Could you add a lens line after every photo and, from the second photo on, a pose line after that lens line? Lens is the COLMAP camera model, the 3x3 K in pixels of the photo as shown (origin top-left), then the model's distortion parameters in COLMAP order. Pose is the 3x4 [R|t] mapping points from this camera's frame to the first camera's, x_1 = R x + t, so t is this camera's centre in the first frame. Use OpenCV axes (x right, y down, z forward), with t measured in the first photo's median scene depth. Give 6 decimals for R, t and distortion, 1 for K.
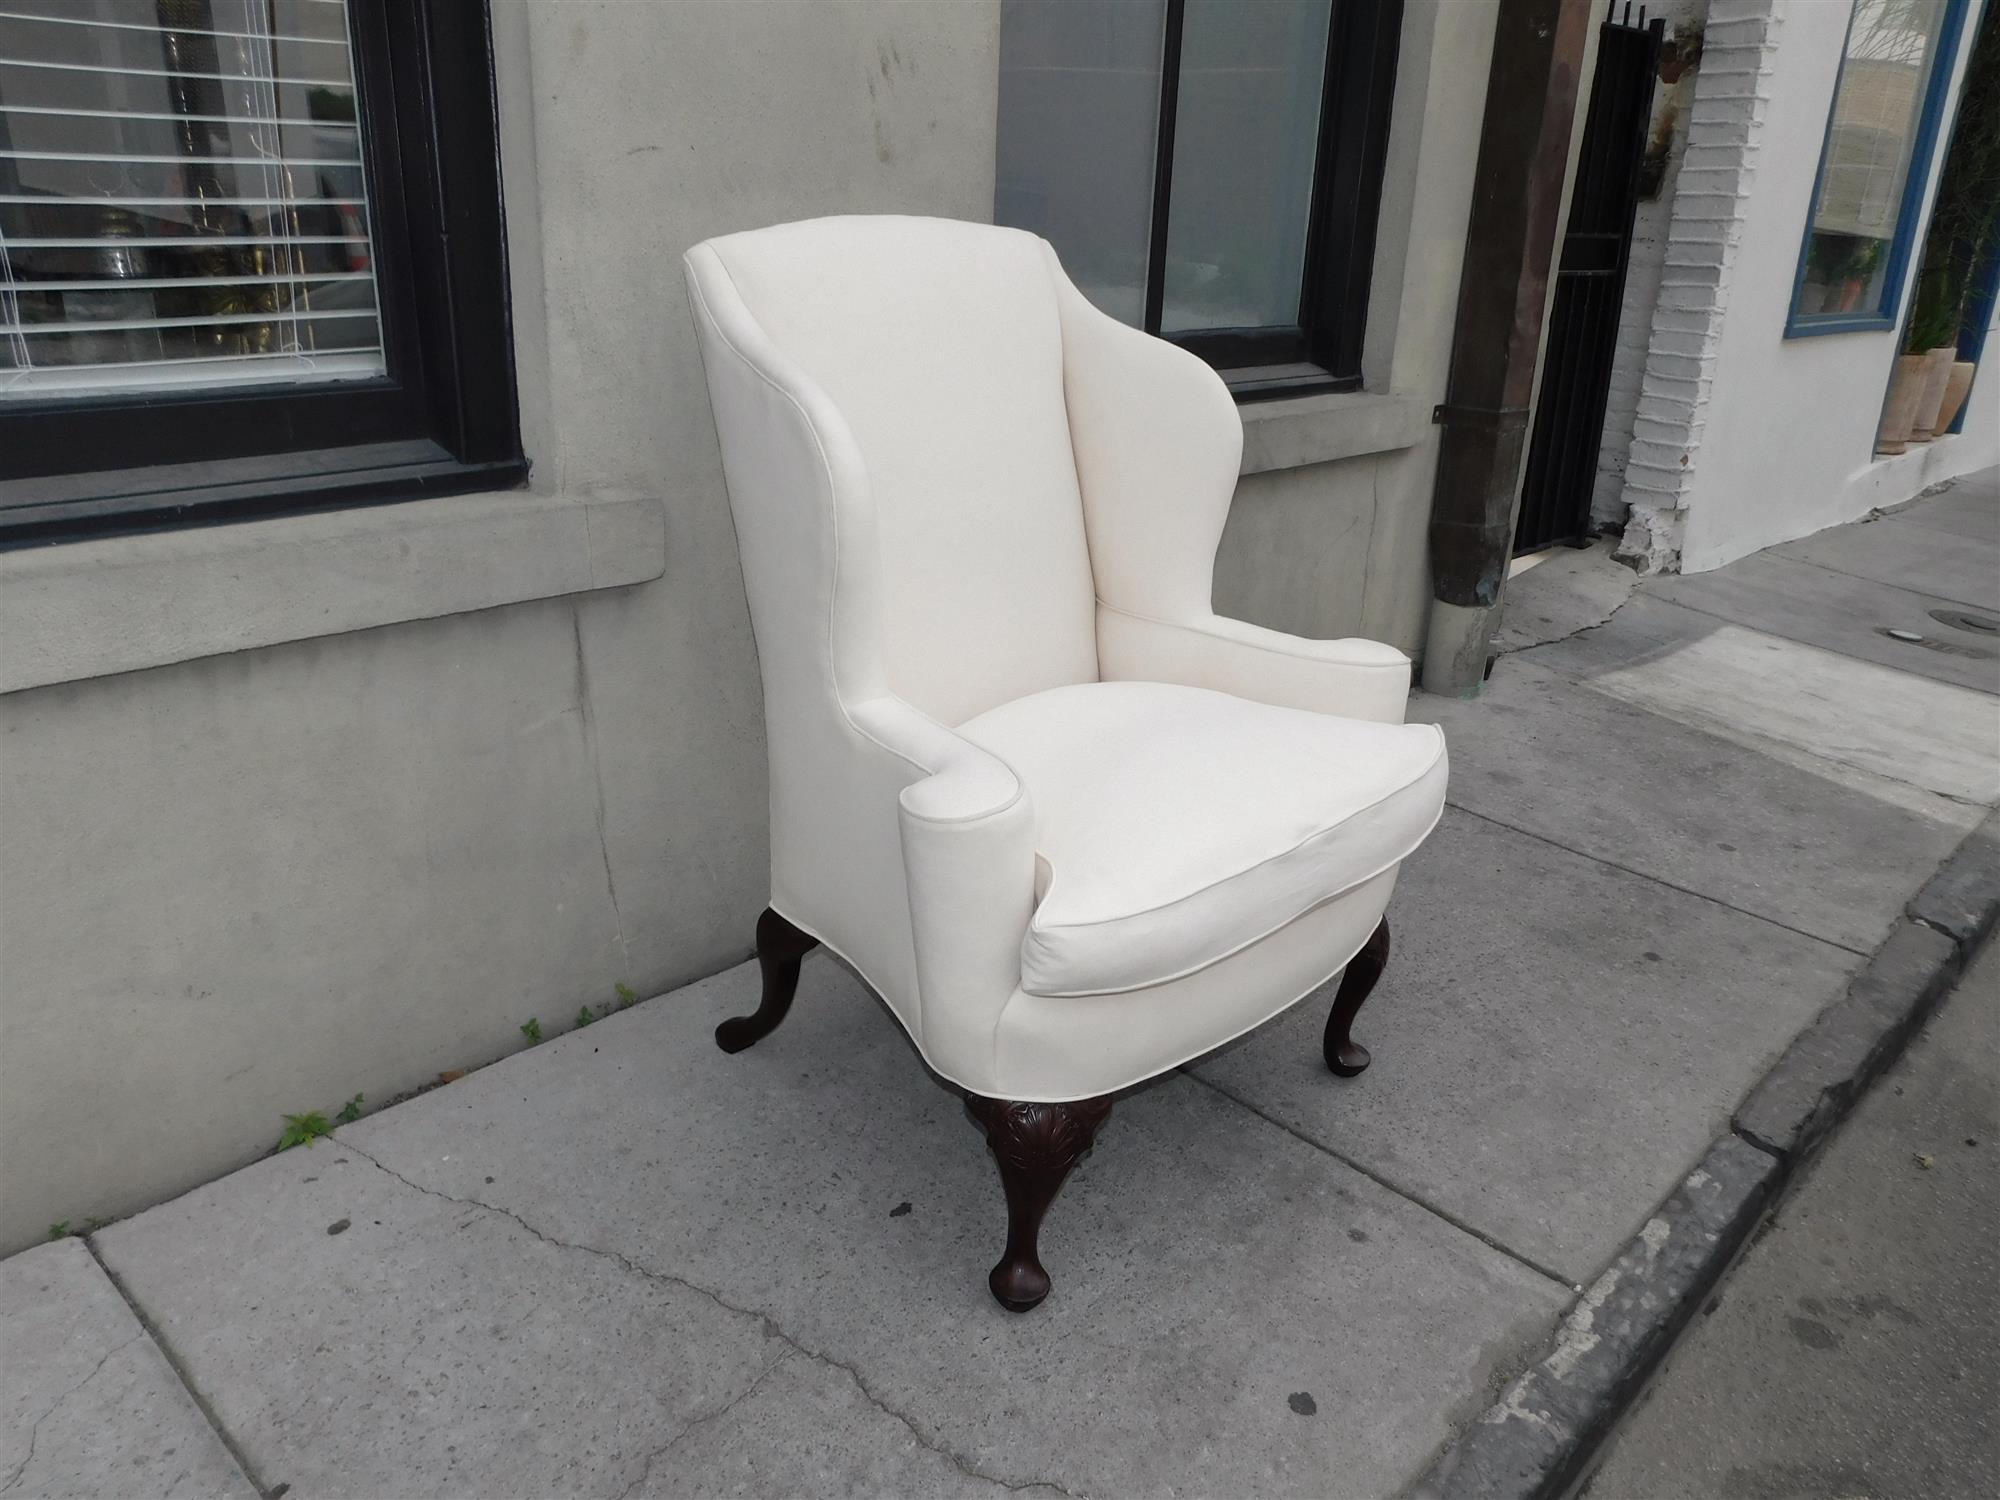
lens RADIAL K [[1515.5, 0, 1011.0], [0, 1515.5, 724.5], [0, 0, 1]] dist [-0.002420, 0.017114]
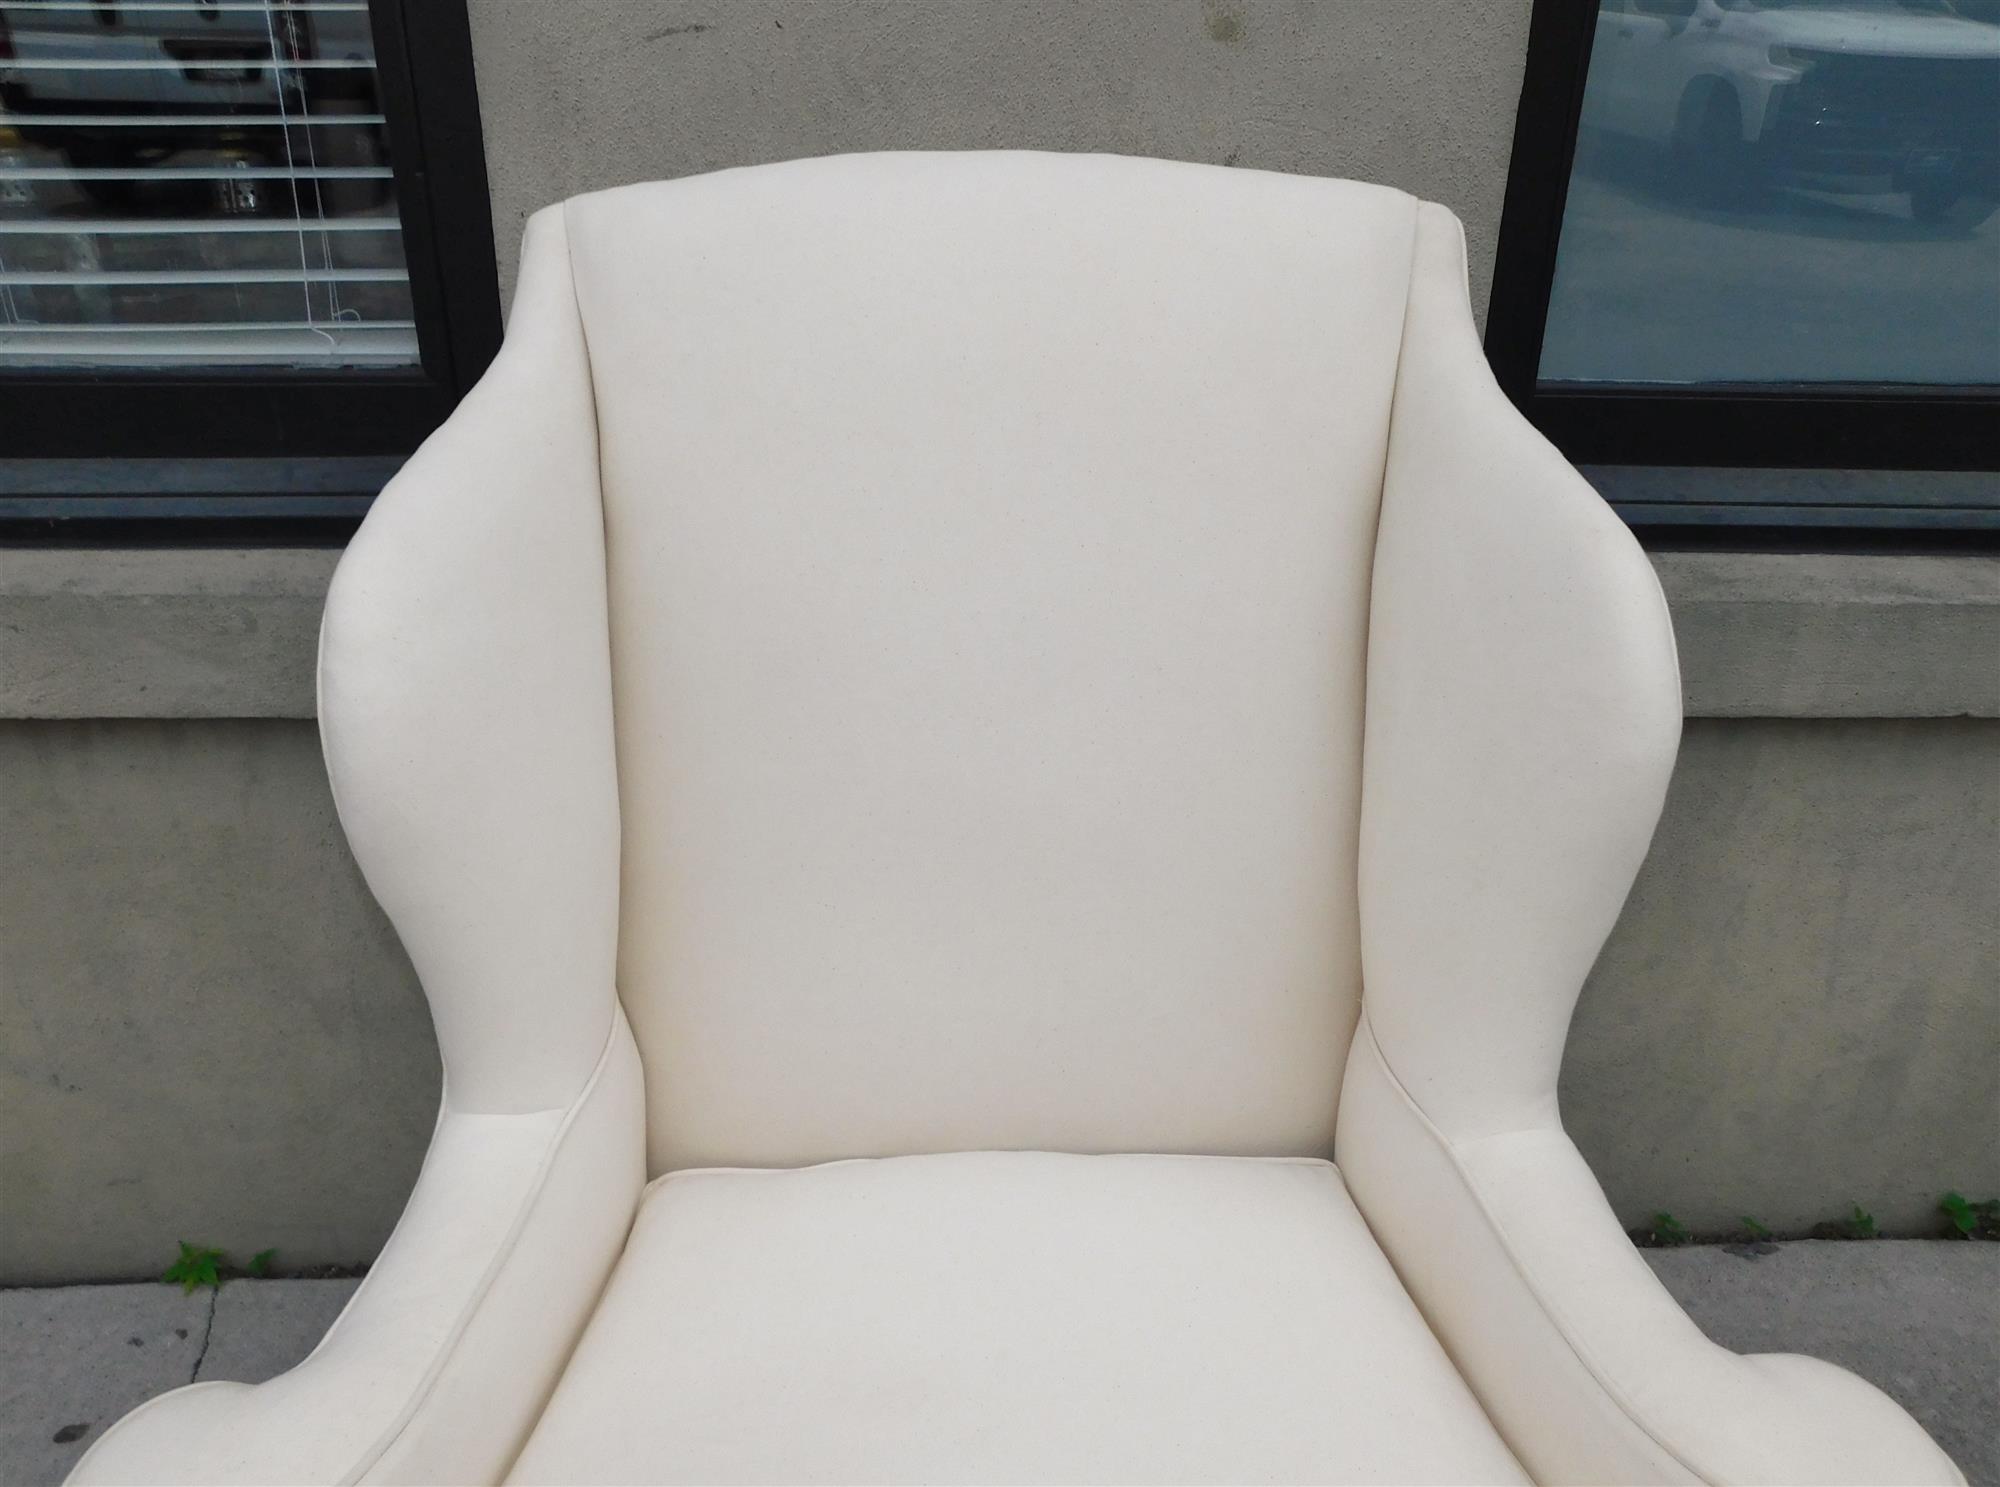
lens RADIAL K [[1515.5, 0, 1009.8], [0, 1515.5, 727.5], [0, 0, 1]] dist [-0.002420, 0.017114]
pose [[0.717055, 0.272972, -0.641341, 0.318492], [-0.224875, 0.961521, 0.157826, -0.258606], [0.659745, 0.031052, 0.750848, 0.696472]]
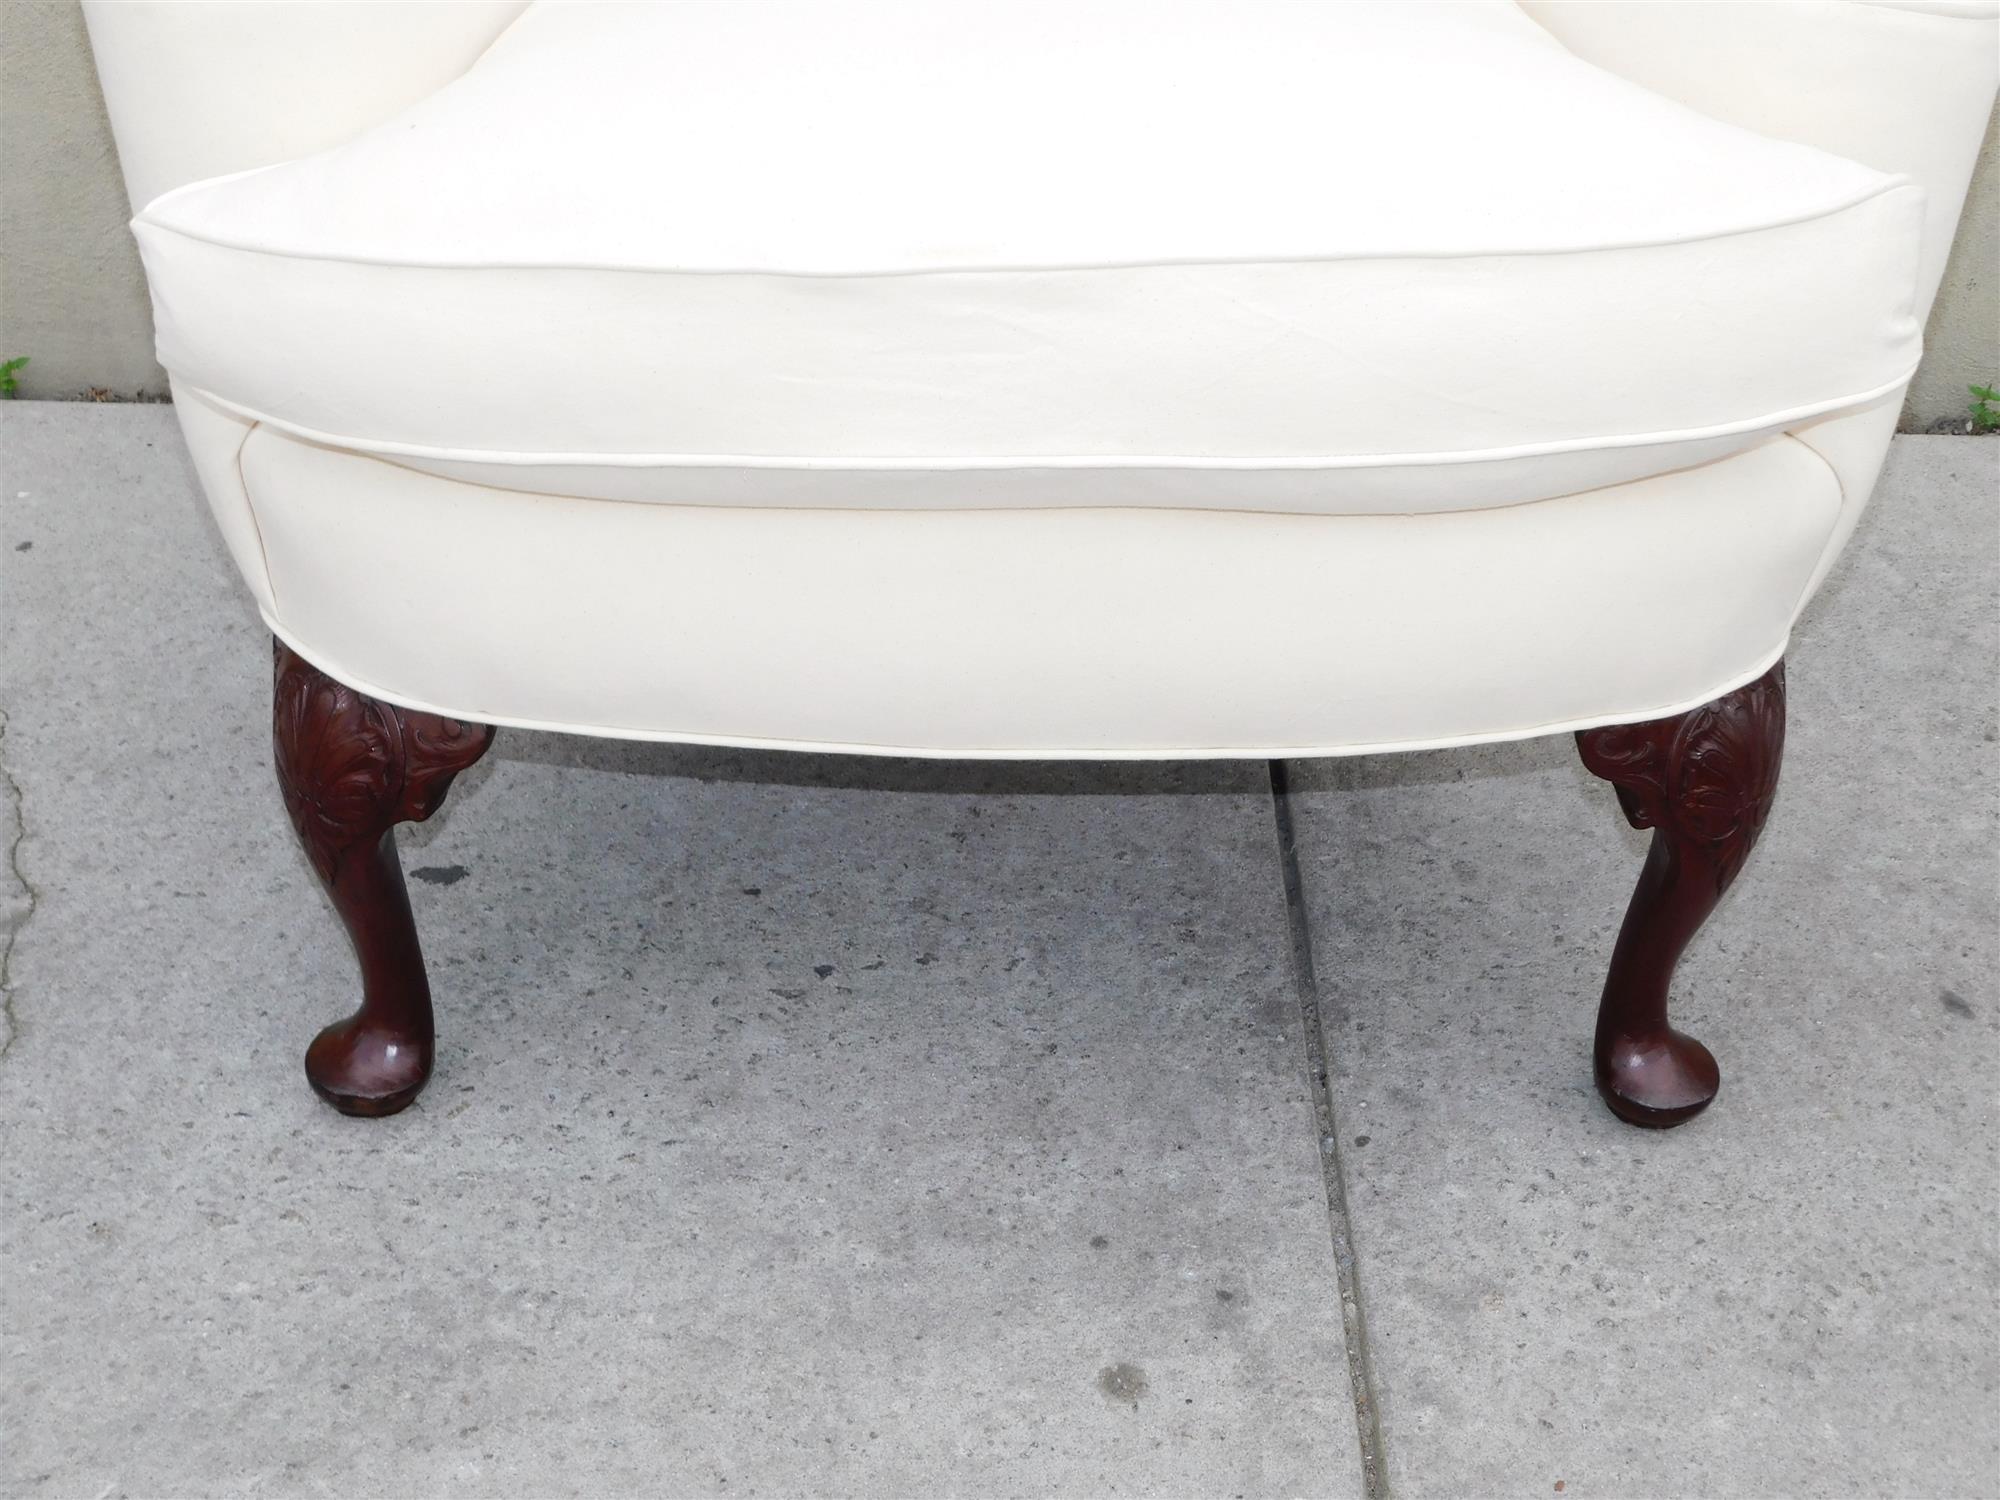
lens RADIAL K [[3083.7, 0, 1005.3], [0, 3083.7, 753.1], [0, 0, 1]] dist [0.001457, 0.000000]
pose [[0.698332, 0.357009, -0.620384, 0.668842], [-0.243047, 0.933507, 0.263615, -0.019251], [0.673246, -0.033309, 0.738668, 0.407876]]
